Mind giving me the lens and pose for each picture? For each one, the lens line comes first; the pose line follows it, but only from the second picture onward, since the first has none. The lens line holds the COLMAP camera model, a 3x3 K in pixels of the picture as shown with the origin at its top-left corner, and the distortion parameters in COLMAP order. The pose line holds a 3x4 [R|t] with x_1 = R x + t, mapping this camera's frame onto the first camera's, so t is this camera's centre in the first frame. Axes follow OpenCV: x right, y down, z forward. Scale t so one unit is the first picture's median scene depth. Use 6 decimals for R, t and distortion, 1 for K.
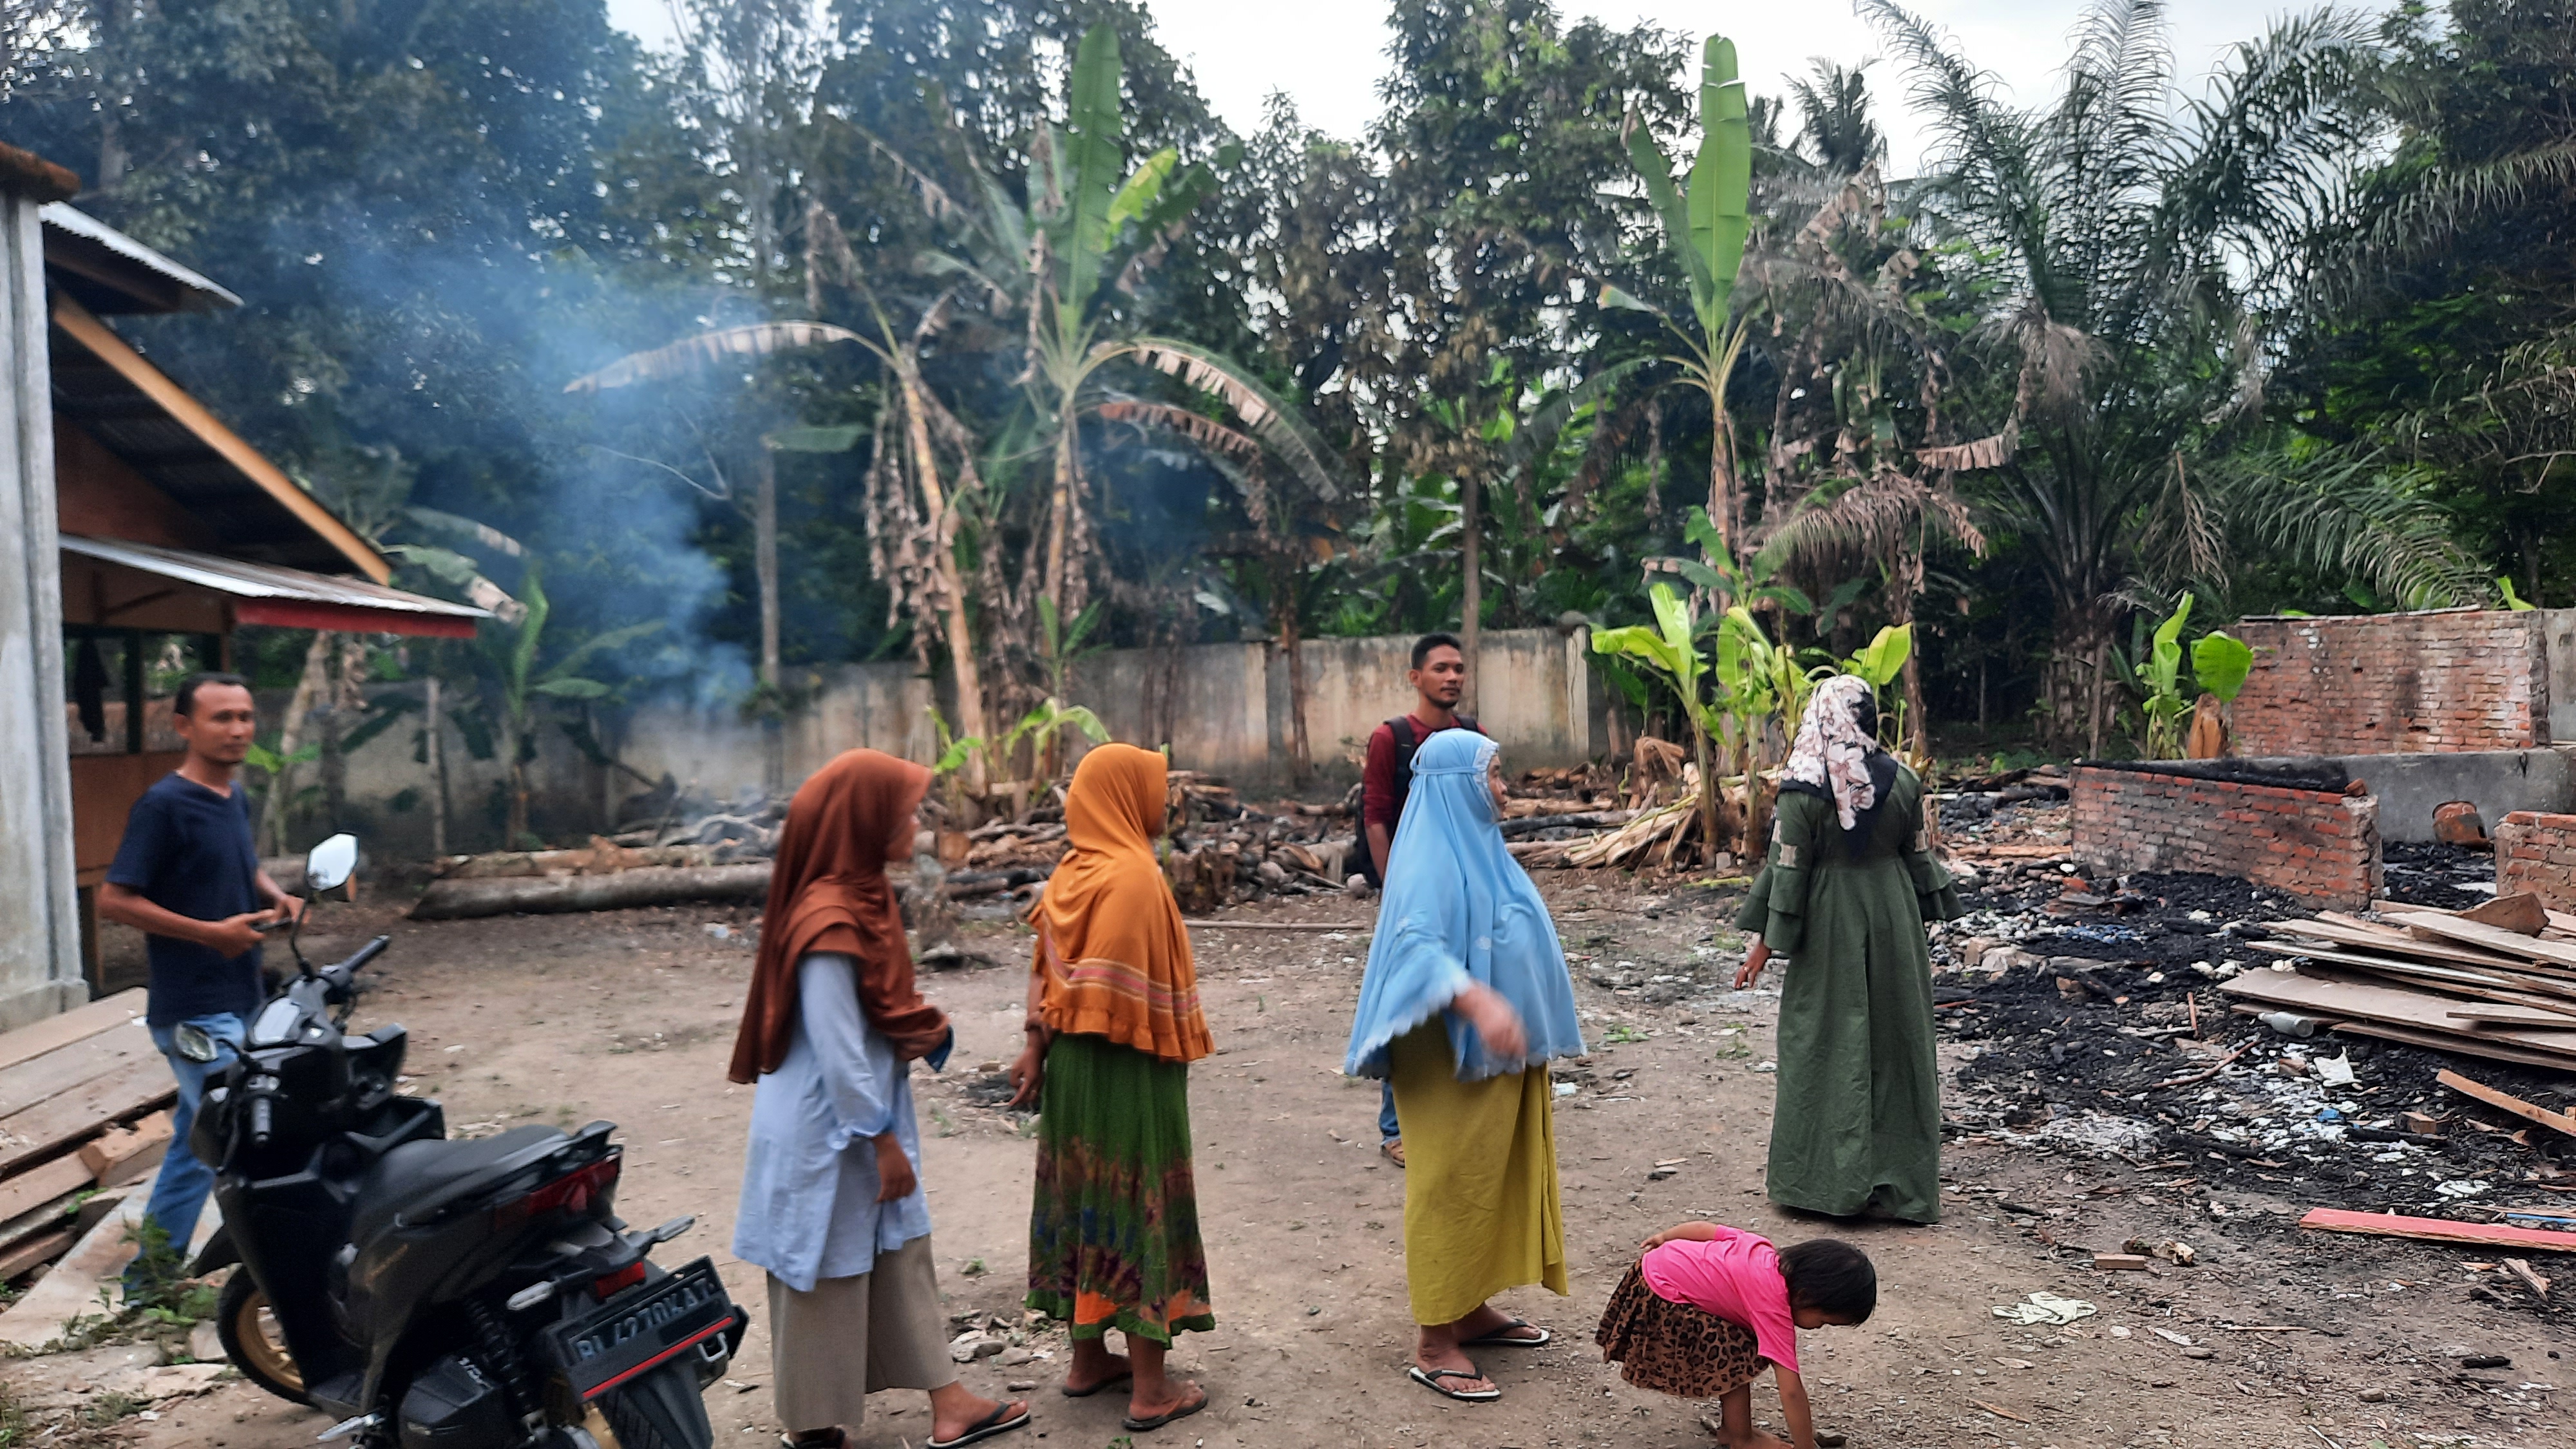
lens RADIAL K [[1779.1, 0, 1288.0], [0, 1779.1, 724.5], [0, 0, 1]] dist [0.025477, -0.000531]
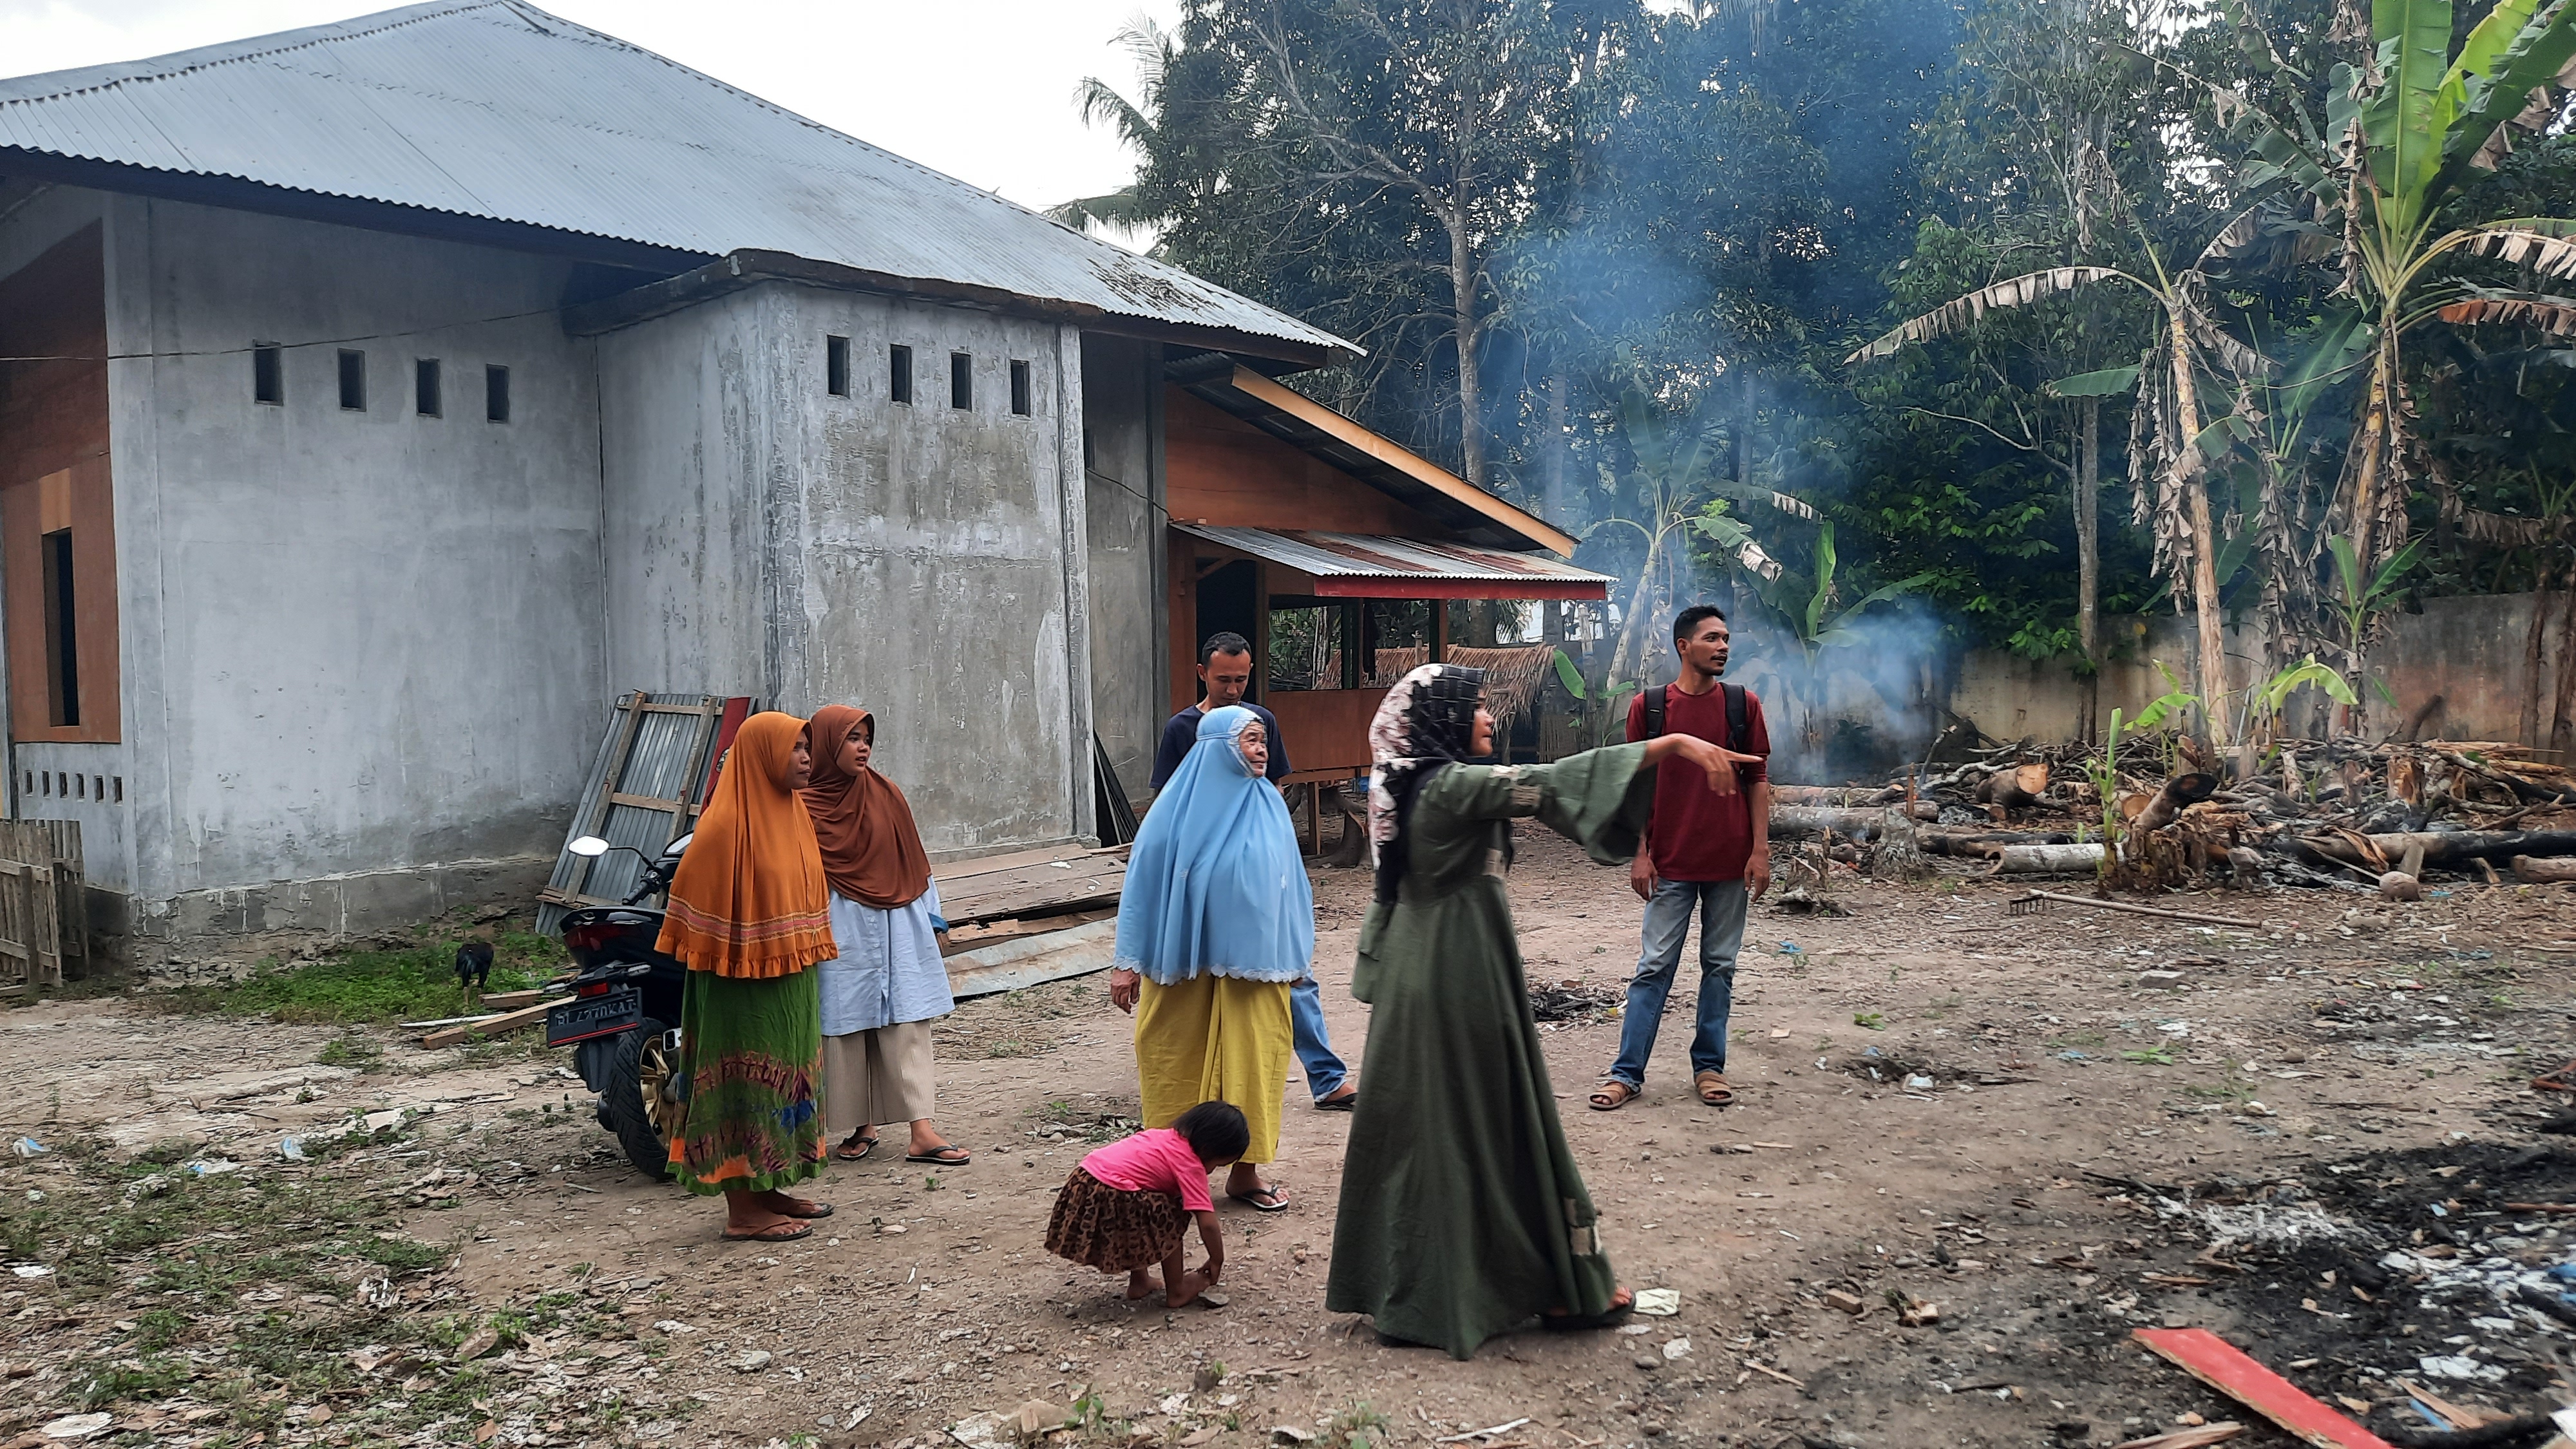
lens RADIAL K [[1778.9, 0, 1288.0], [0, 1778.9, 724.5], [0, 0, 1]] dist [-0.042327, -0.001727]
pose [[0.657430, 0.040740, -0.752413, 0.174161], [-0.016580, 0.999078, 0.039609, -0.004580], [0.753333, -0.013565, 0.657500, 0.037320]]
